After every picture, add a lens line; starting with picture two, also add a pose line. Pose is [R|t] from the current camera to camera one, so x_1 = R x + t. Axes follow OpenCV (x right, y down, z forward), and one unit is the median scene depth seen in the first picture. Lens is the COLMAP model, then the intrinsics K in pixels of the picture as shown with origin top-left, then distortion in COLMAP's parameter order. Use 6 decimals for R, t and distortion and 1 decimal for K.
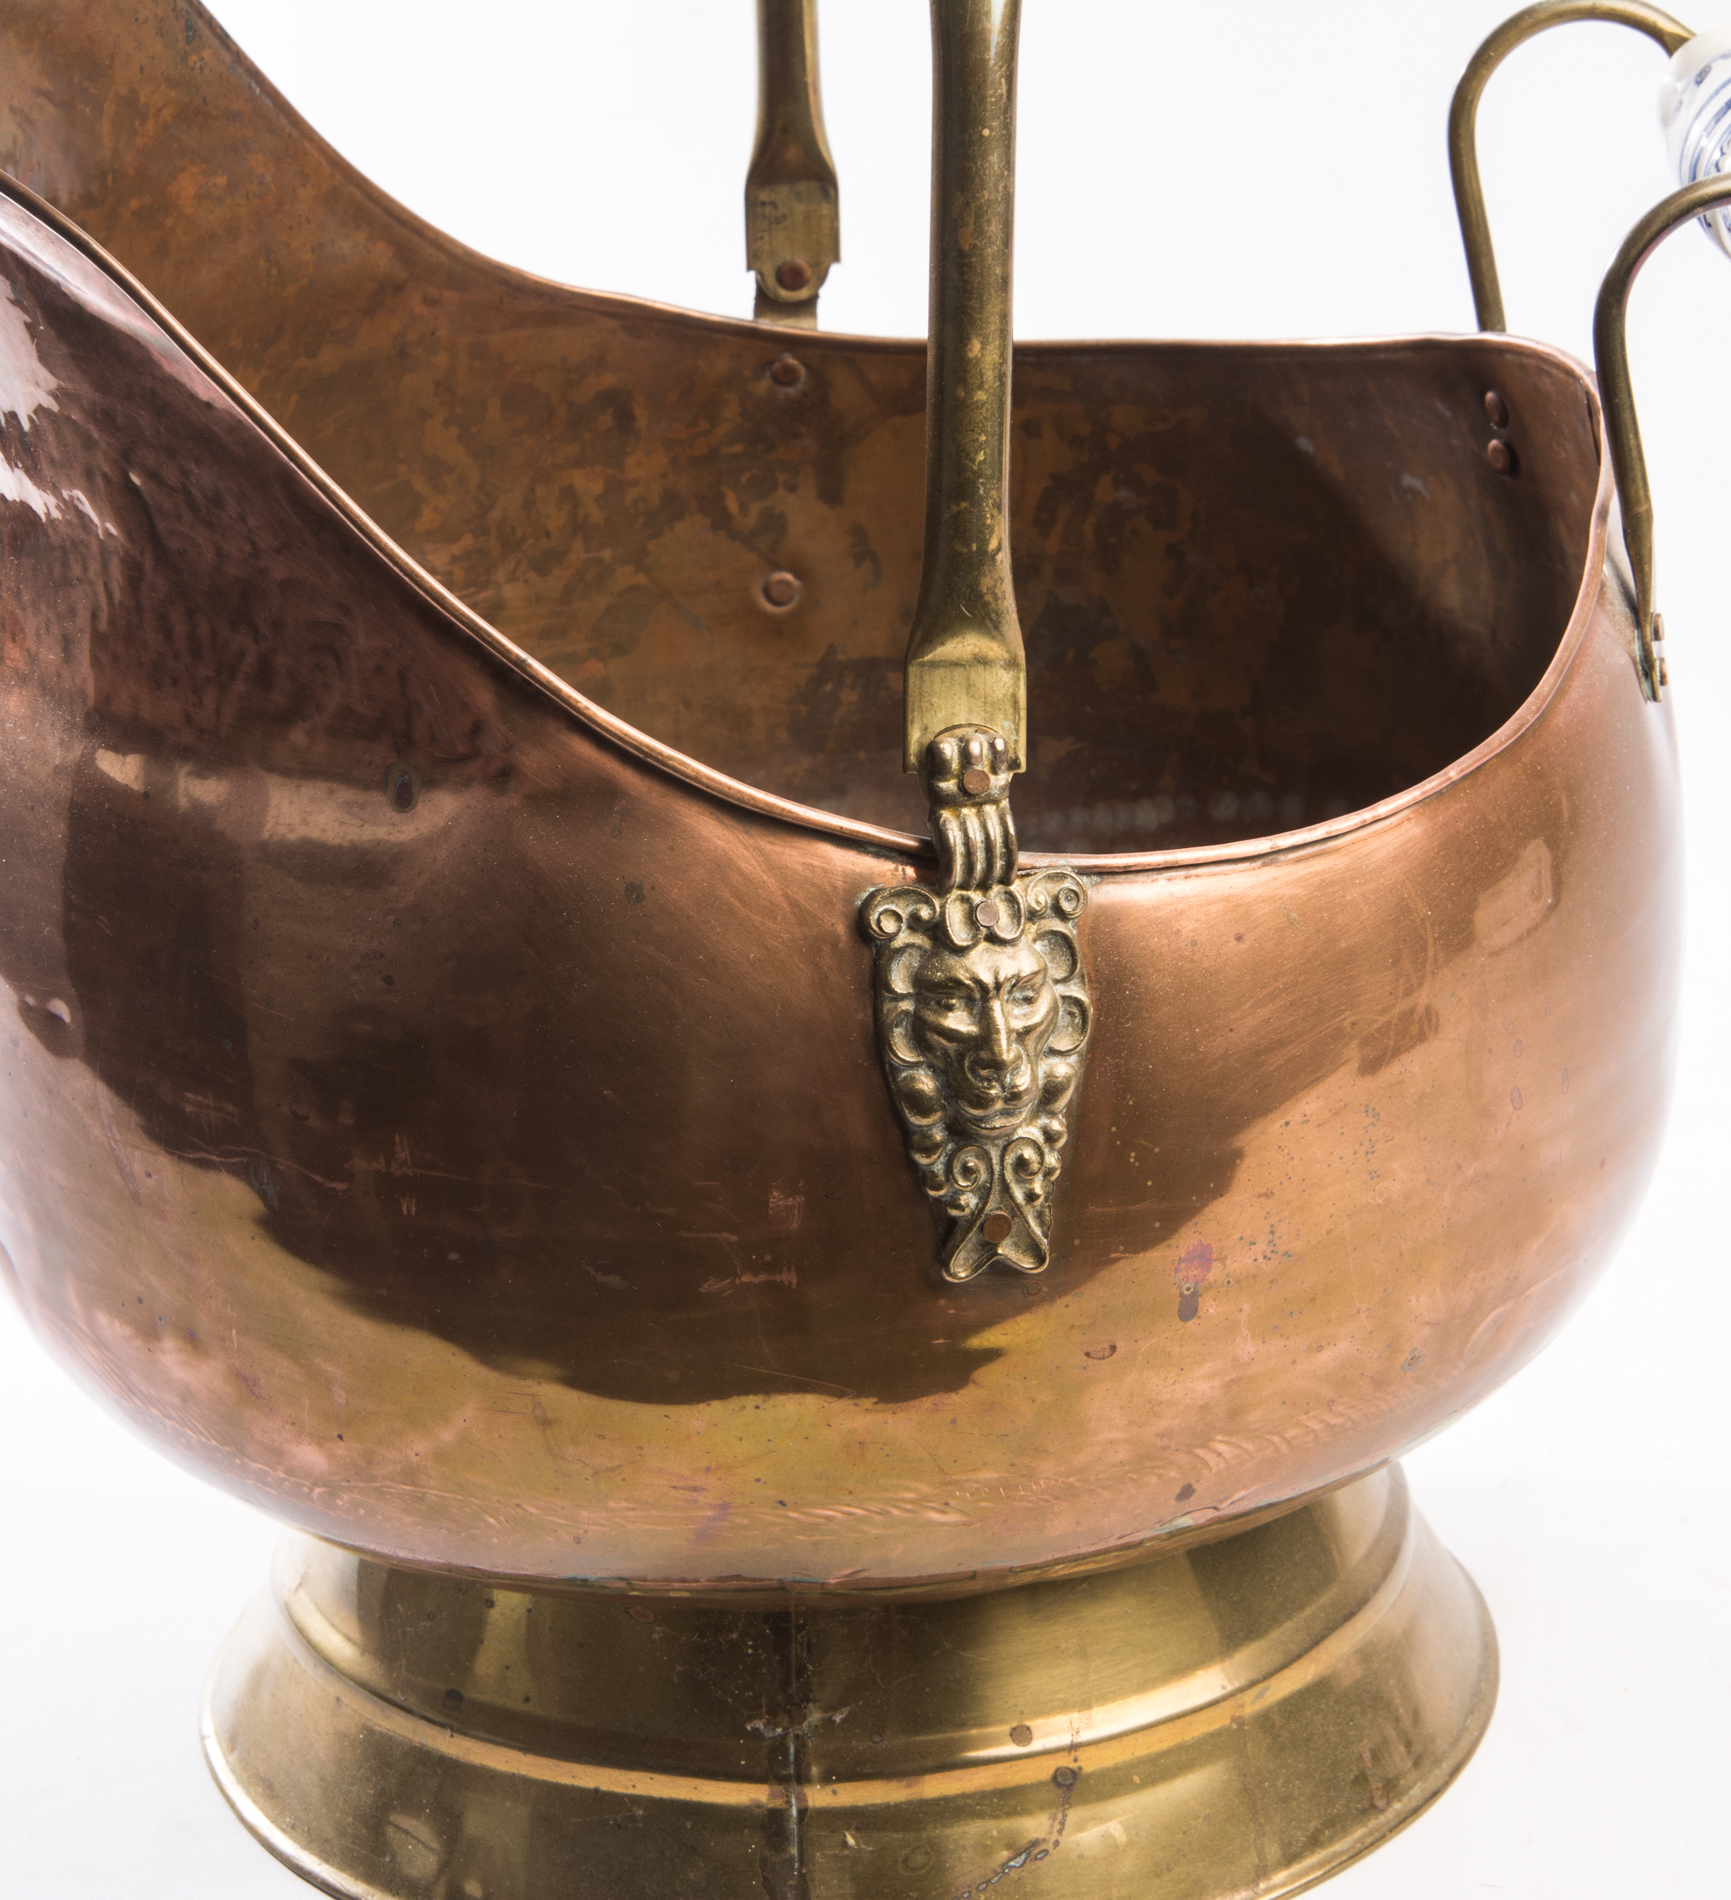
lens RADIAL K [[5450.1, 0, 862.9], [0, 5450.1, 953.5], [0, 0, 1]] dist [0.061424, 0.000000]
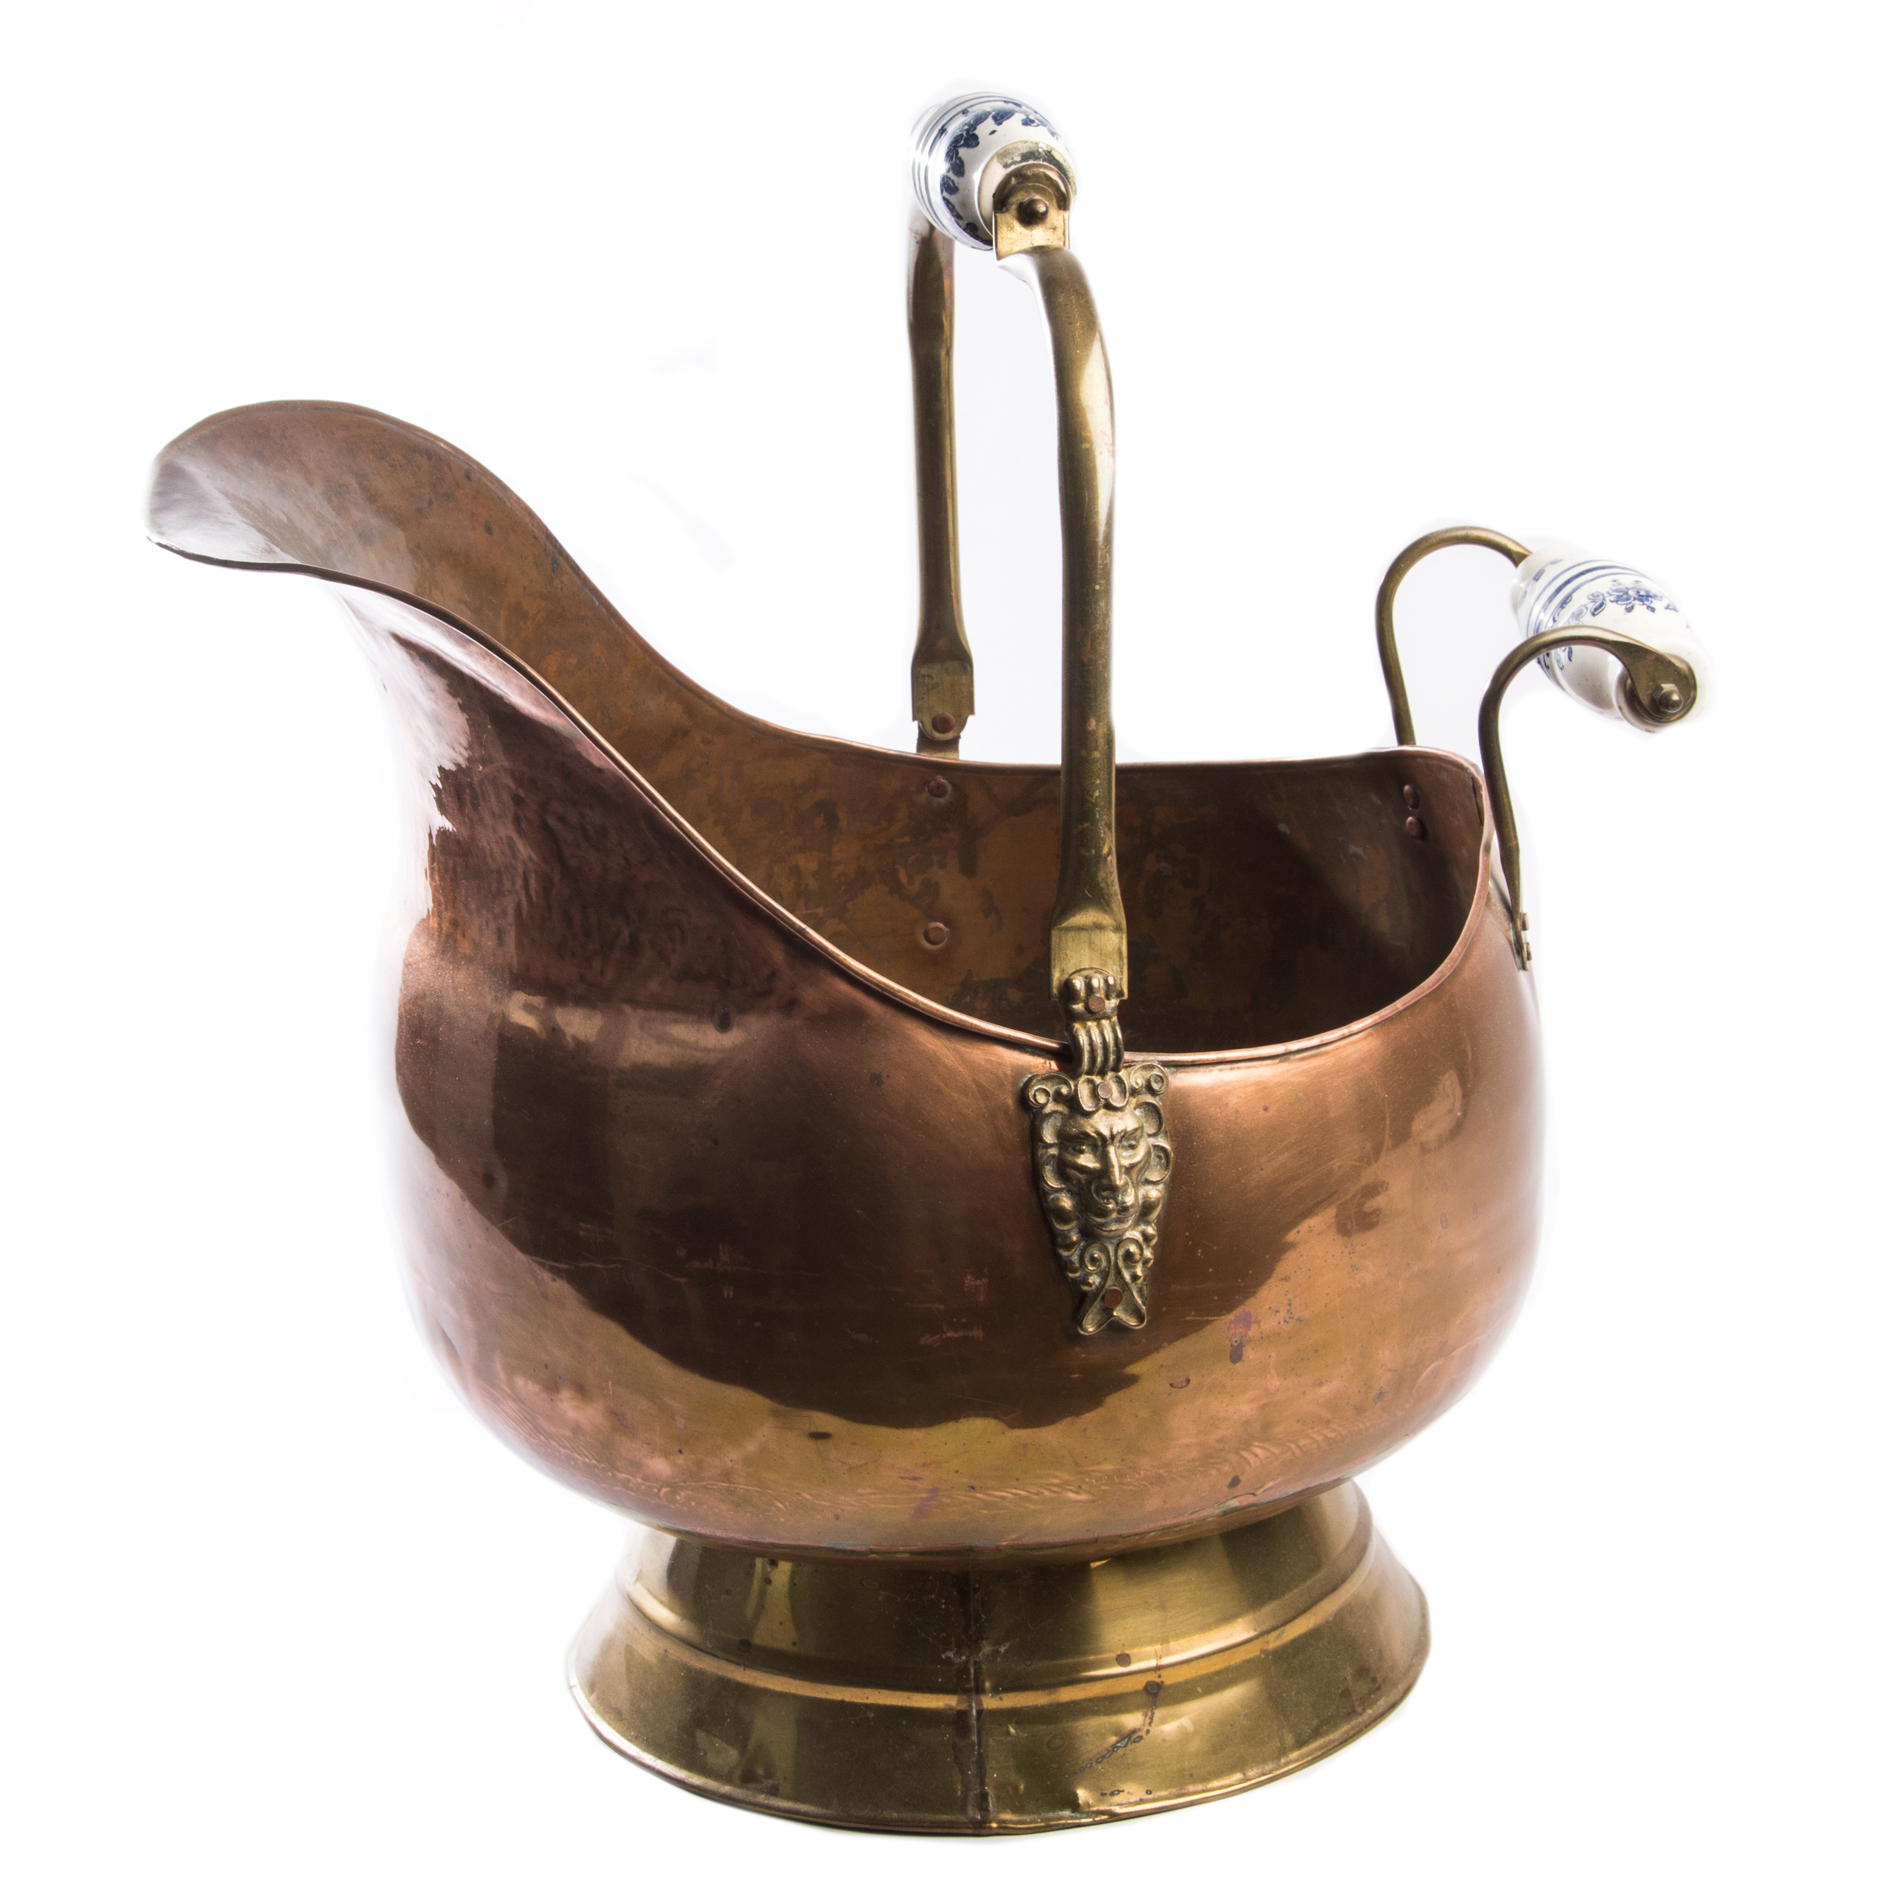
lens RADIAL K [[3949.5, 0, 940.8], [0, 3949.5, 944.0], [0, 0, 1]] dist [-0.166415, 0.000000]
pose [[0.999859, -0.014201, 0.008914, -0.029113], [0.015008, 0.995049, -0.098244, 0.053478], [-0.007475, 0.098364, 0.995122, -0.102259]]
